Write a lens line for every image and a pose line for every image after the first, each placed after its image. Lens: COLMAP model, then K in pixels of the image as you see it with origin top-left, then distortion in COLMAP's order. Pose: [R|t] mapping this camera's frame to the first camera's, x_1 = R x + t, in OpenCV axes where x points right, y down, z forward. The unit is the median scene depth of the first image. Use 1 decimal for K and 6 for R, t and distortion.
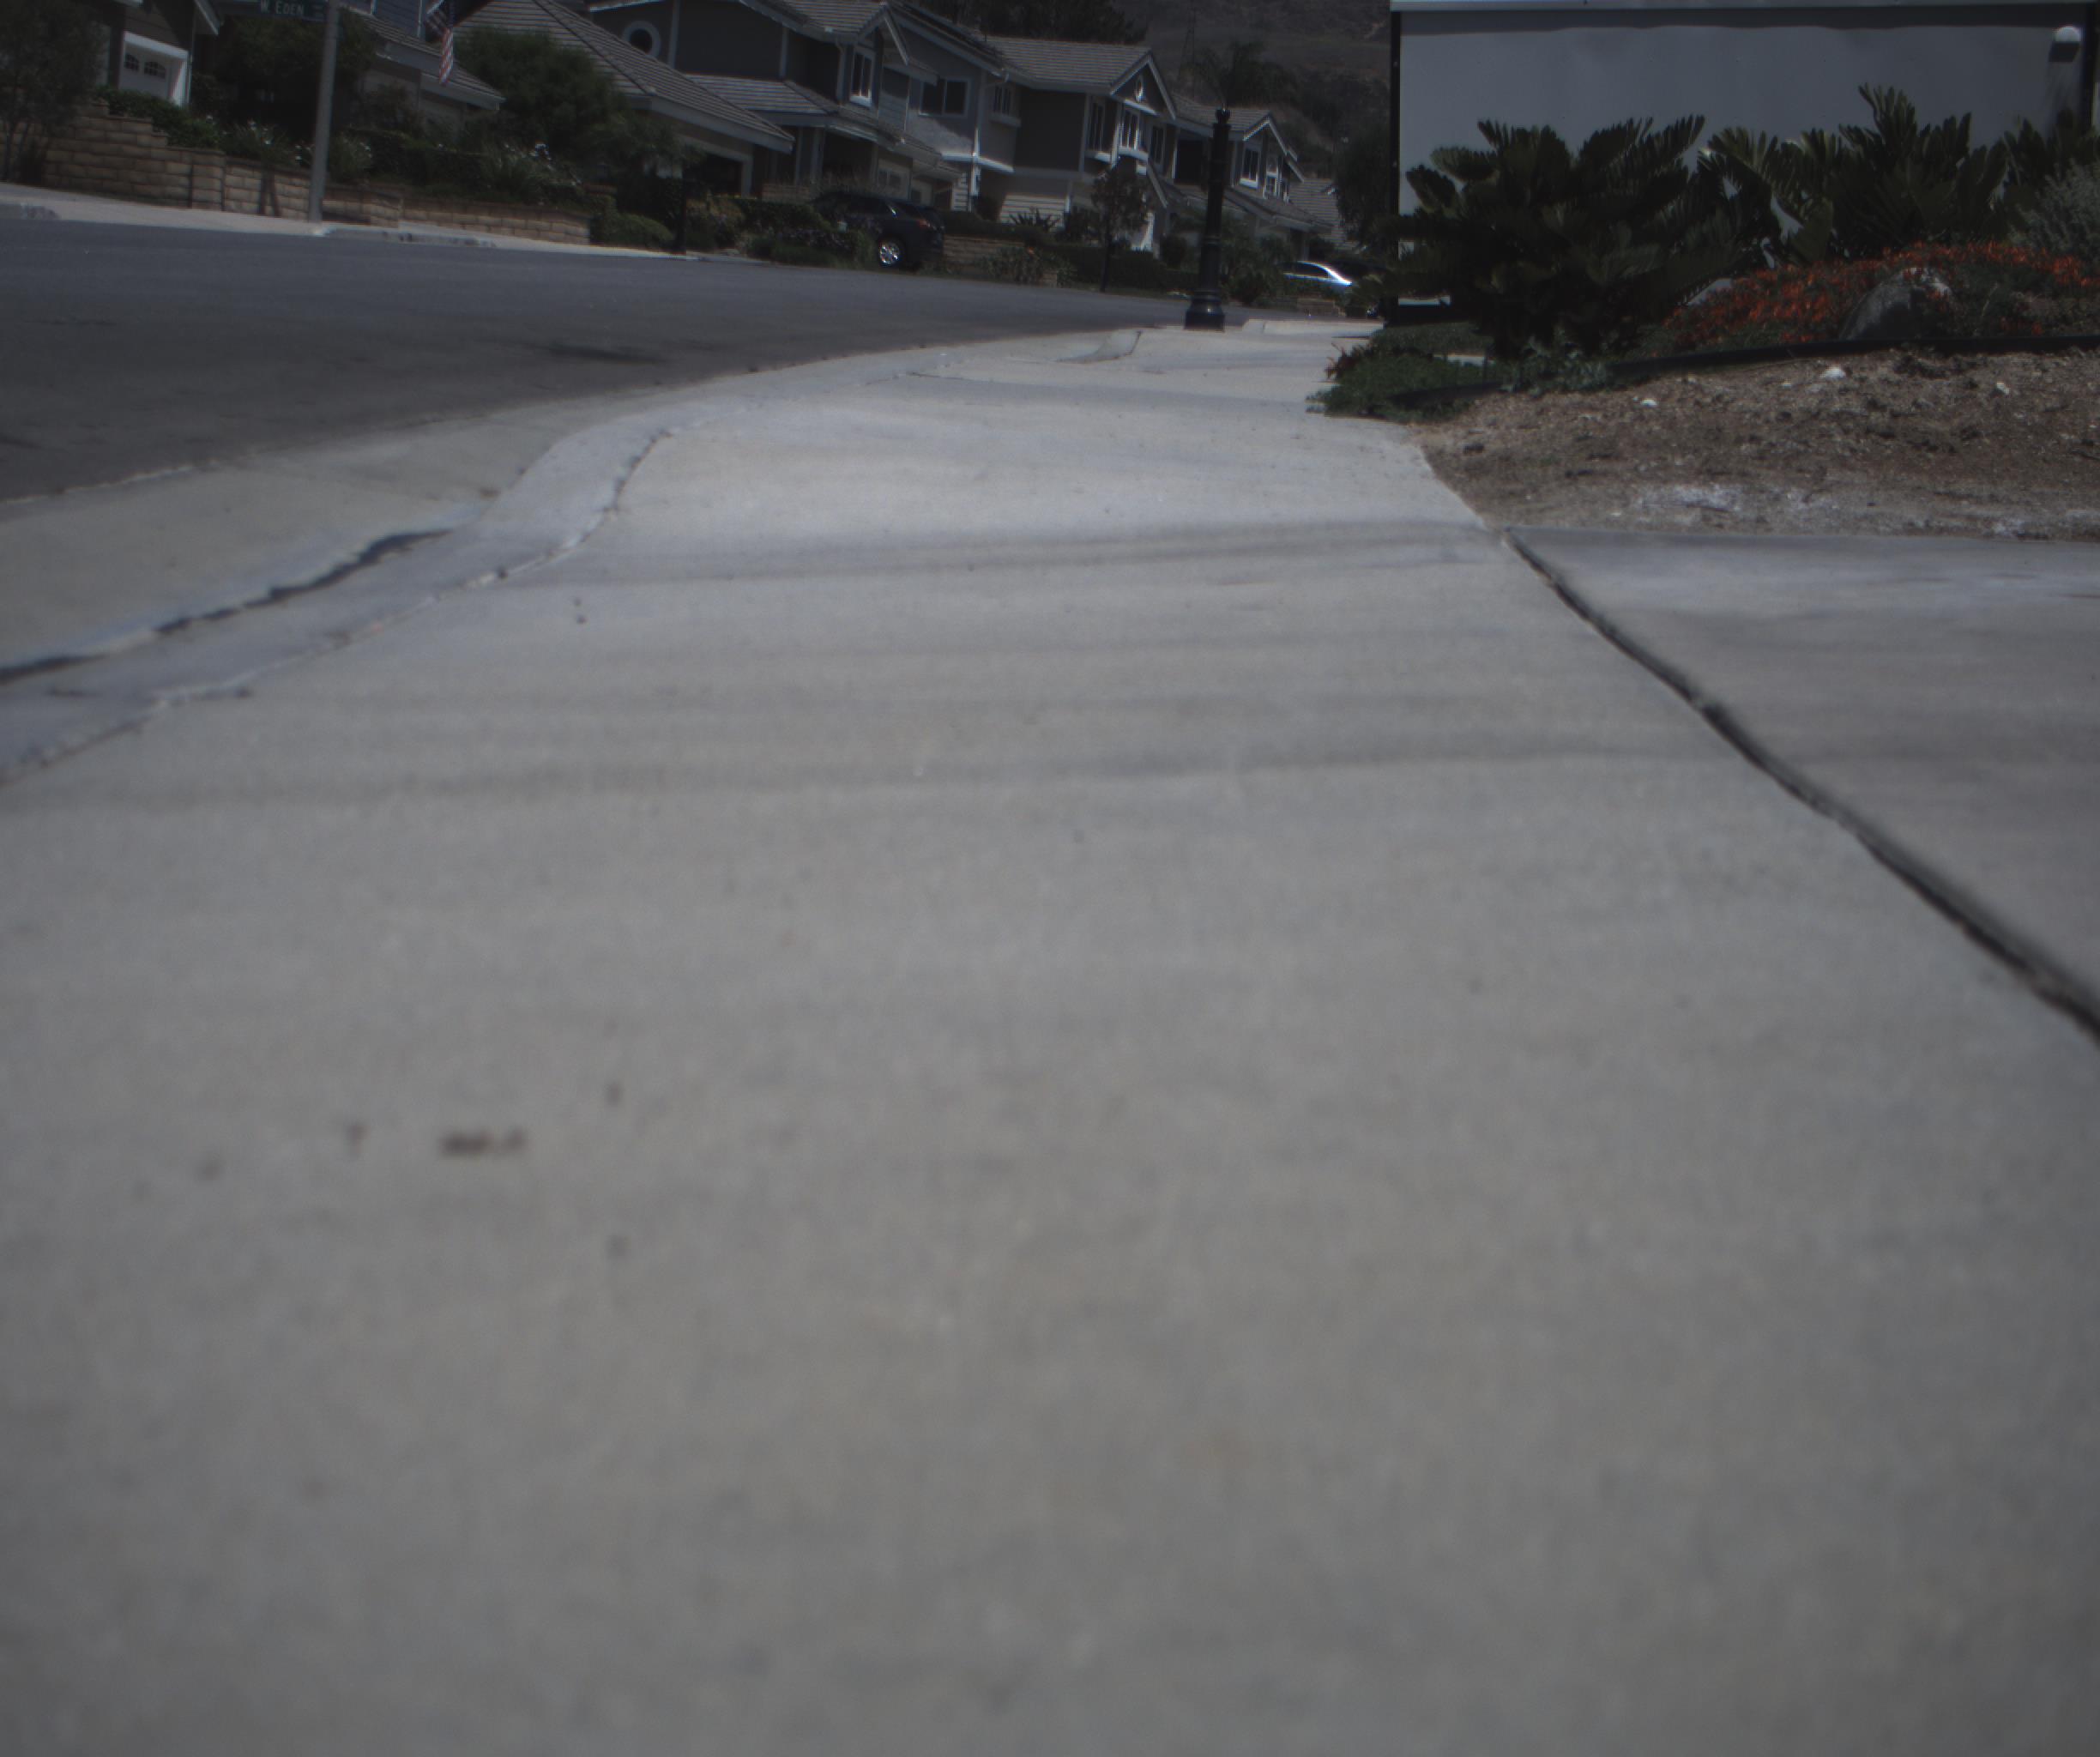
lens RADIAL K [[4542.6, 0, 1058.1], [0, 4542.6, 857.7], [0, 0, 1]] dist [-0.040860, 0.000000]
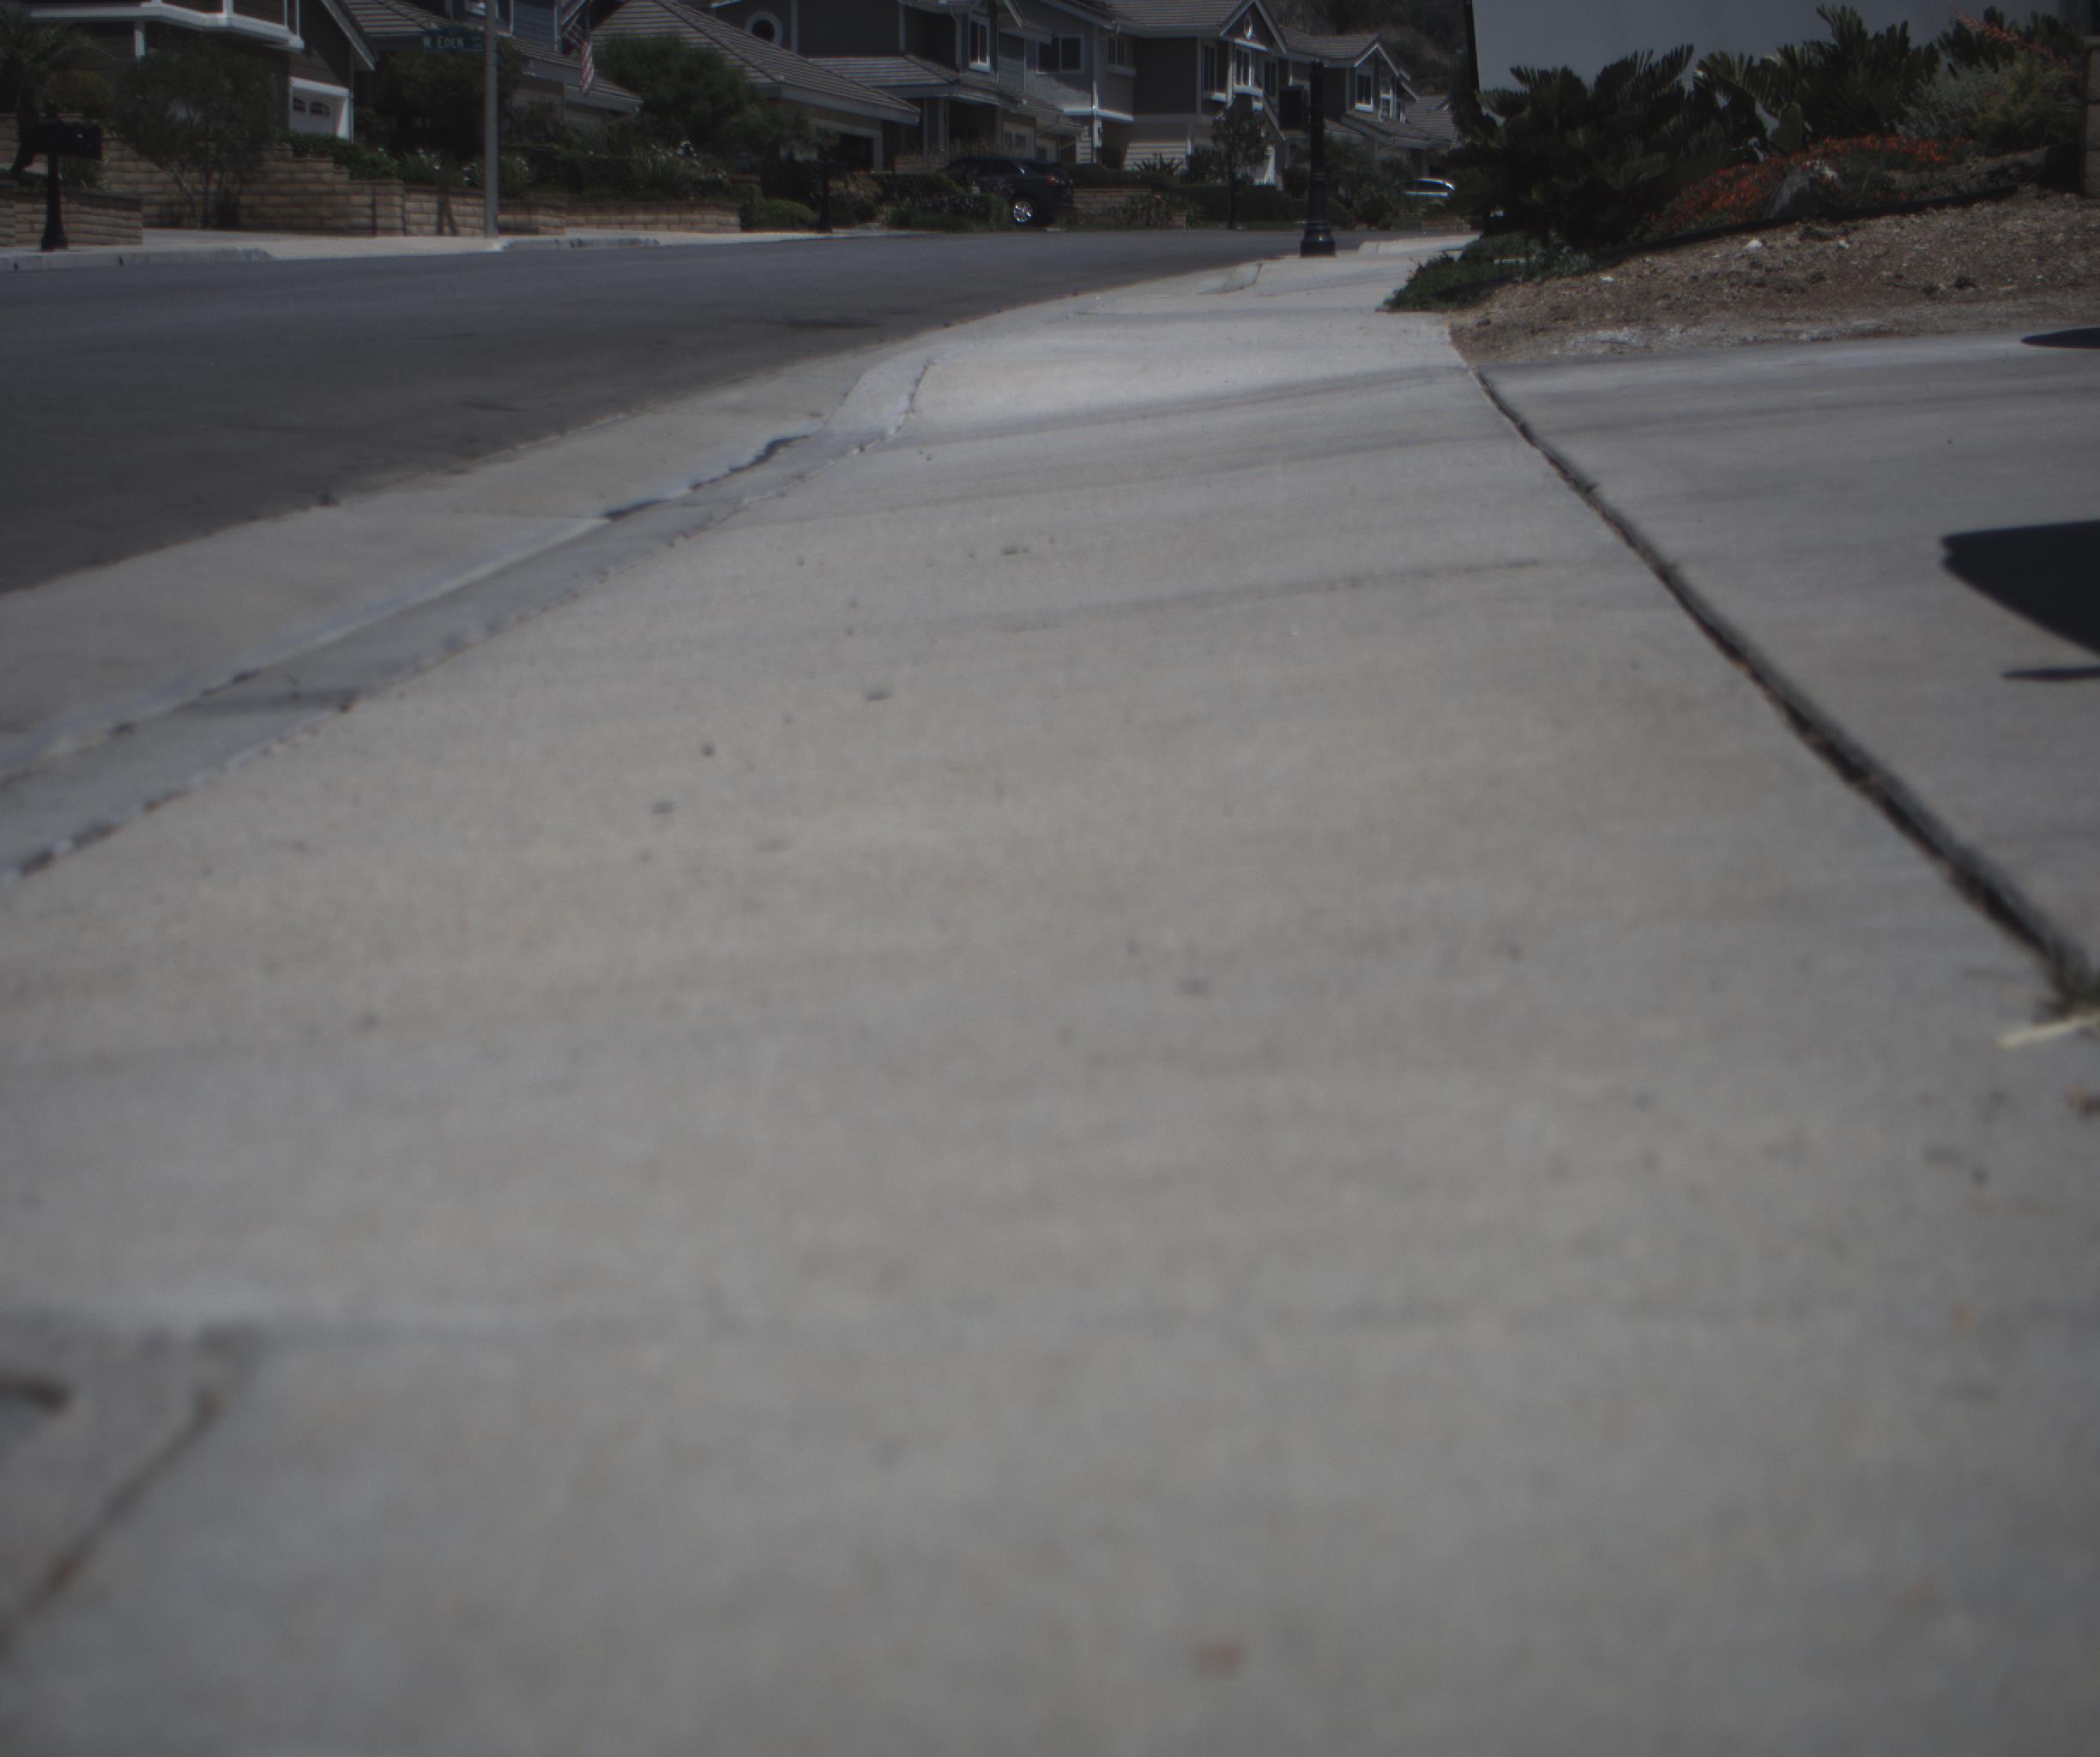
lens RADIAL K [[4542.6, 0, 1037.4], [0, 4542.6, 873.4], [0, 0, 1]] dist [-0.040860, 0.000000]
pose [[0.994620, -0.092715, -0.046203, 0.000160], [0.093392, 0.995548, 0.012714, 0.004033], [0.044819, -0.016961, 0.998851, -0.034391]]
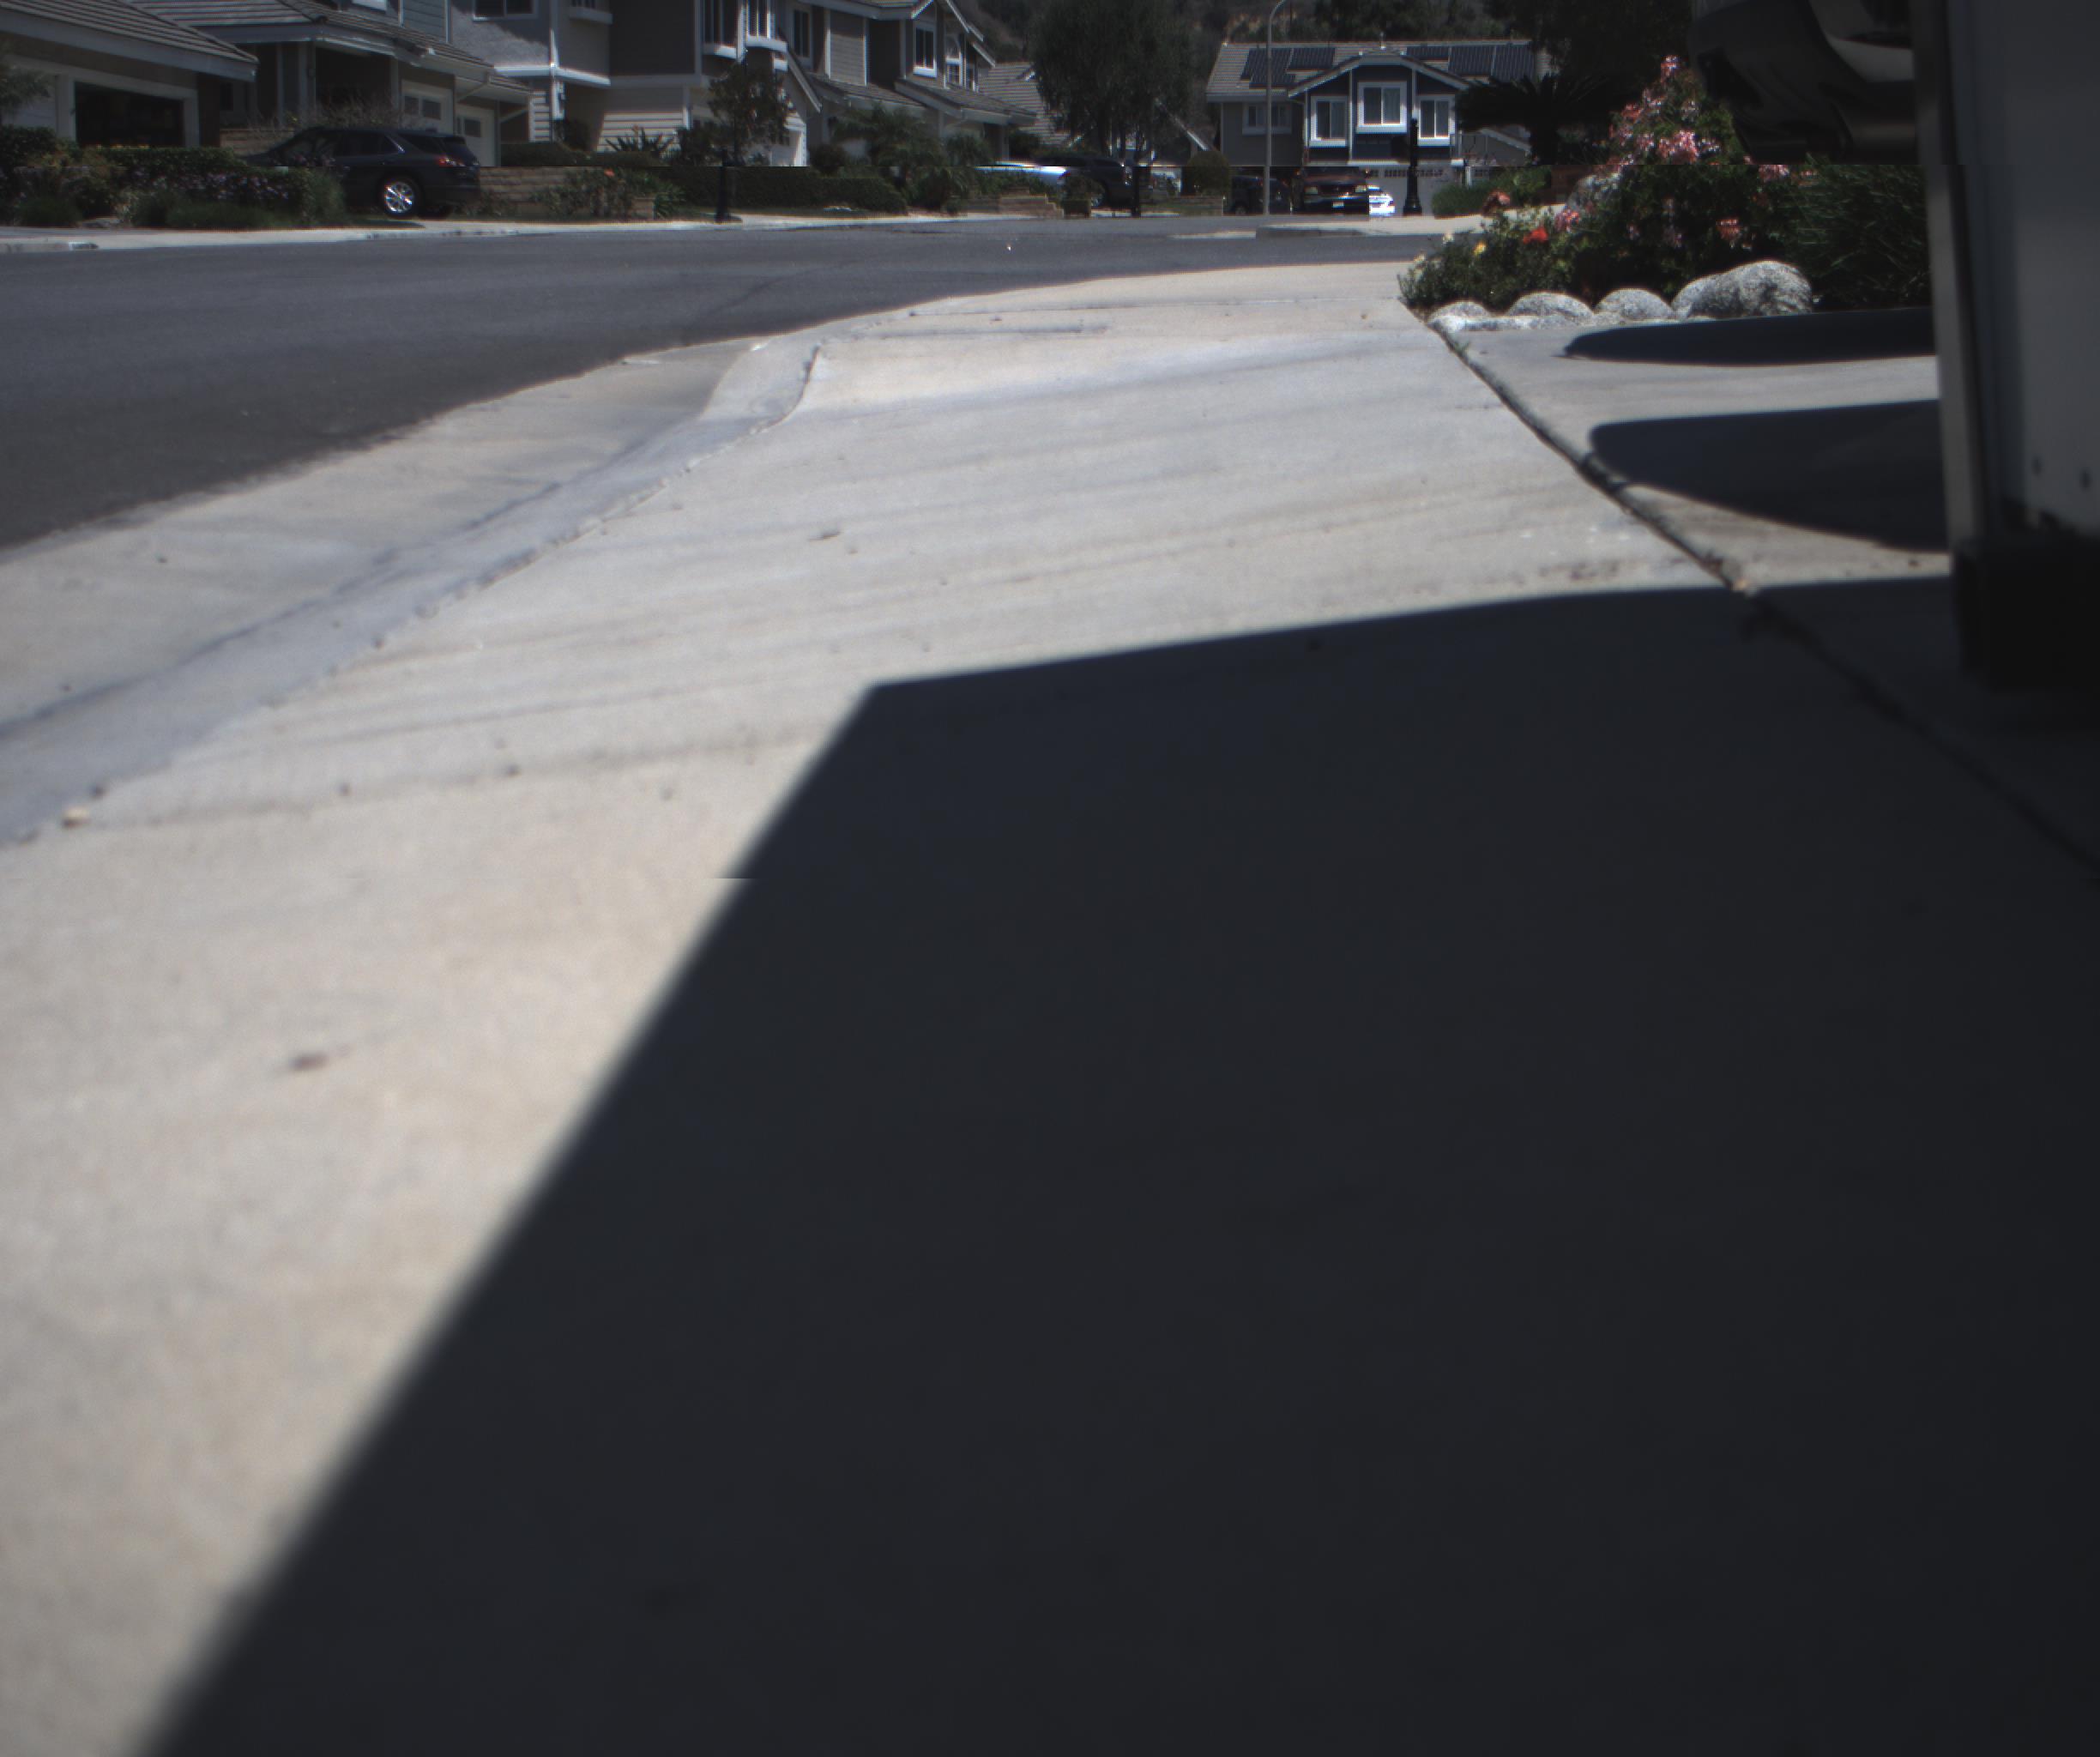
lens RADIAL K [[4542.6, 0, 1060.7], [0, 4542.6, 876.3], [0, 0, 1]] dist [-0.040860, 0.000000]
pose [[0.992535, -0.112132, 0.047972, 0.015963], [0.111066, 0.993515, 0.024334, -0.034459], [-0.050389, -0.018824, 0.998552, 0.275874]]
